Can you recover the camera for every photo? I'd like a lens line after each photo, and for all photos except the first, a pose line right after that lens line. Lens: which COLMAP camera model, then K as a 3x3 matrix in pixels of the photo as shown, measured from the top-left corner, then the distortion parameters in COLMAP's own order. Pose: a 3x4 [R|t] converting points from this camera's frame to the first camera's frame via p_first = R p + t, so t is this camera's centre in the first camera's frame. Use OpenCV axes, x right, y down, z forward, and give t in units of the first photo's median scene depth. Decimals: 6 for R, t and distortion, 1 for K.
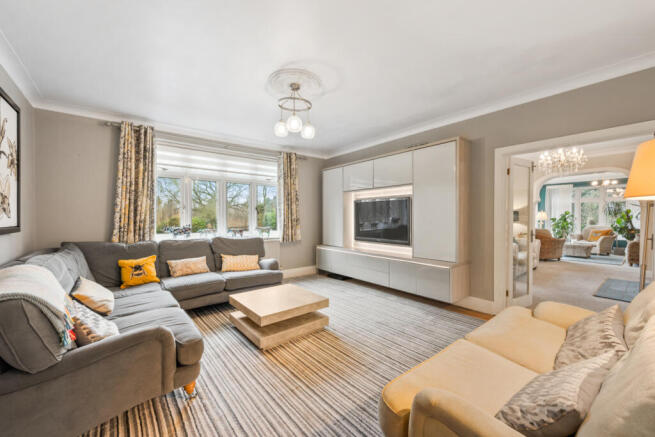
lens RADIAL K [[255.1, 0, 327.1], [0, 255.1, 222.8], [0, 0, 1]] dist [-0.001797, -0.000498]
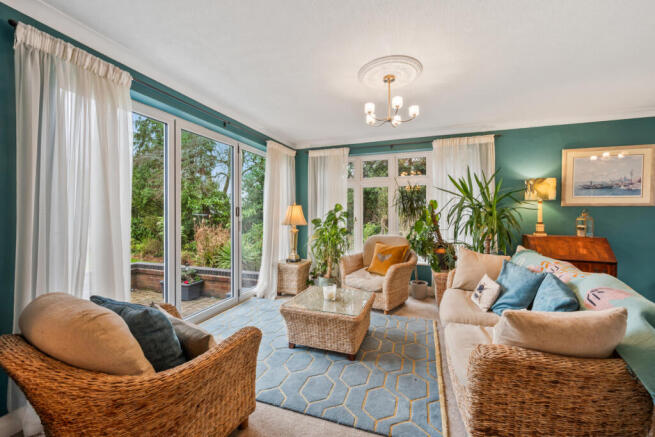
lens RADIAL K [[255.1, 0, 329.8], [0, 255.1, 210.7], [0, 0, 1]] dist [-0.001797, -0.000498]
pose [[0.848173, 0.013096, 0.529558, 0.757795], [0.008408, 0.999236, -0.038177, -0.018134], [-0.529653, 0.036833, 0.847414, 0.684759]]
